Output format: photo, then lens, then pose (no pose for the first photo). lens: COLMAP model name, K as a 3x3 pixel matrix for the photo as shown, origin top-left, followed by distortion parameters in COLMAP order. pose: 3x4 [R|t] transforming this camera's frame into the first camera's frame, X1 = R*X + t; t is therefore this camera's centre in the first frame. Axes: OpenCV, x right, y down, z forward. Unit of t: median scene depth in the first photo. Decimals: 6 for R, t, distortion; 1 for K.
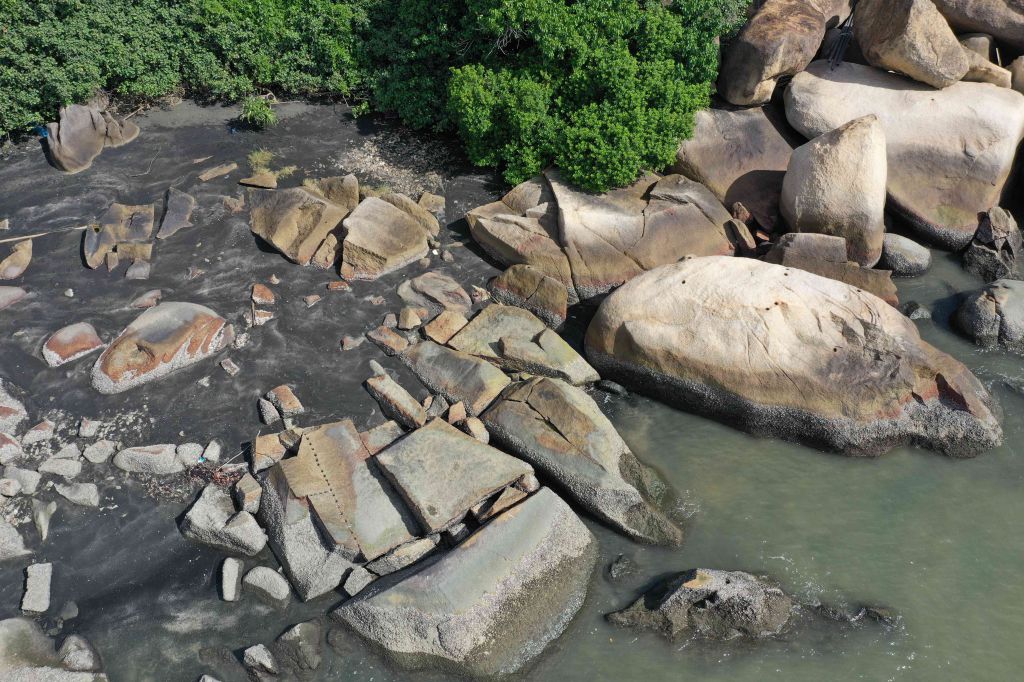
lens RADIAL K [[796.5, 0, 514.2], [0, 796.5, 336.2], [0, 0, 1]] dist [-0.007964, -0.003260]
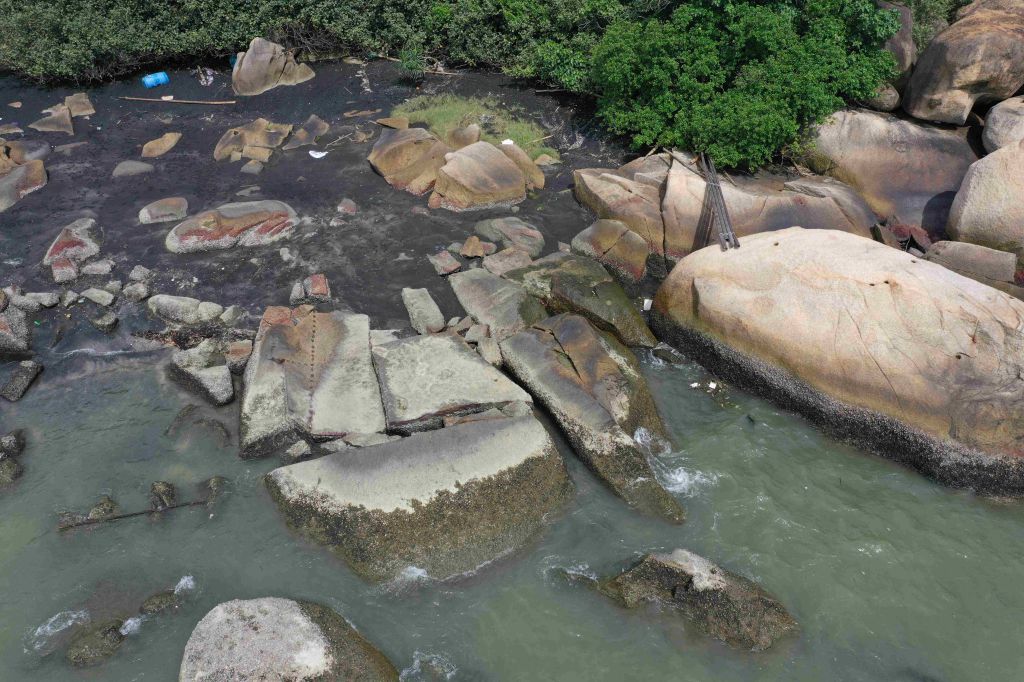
lens RADIAL K [[796.5, 0, 515.3], [0, 796.5, 341.0], [0, 0, 1]] dist [-0.007964, -0.003260]
pose [[0.934814, 0.214013, -0.283409, 0.203937], [-0.258977, 0.956869, -0.131656, 0.195222], [0.243009, 0.196470, 0.949919, 0.164161]]
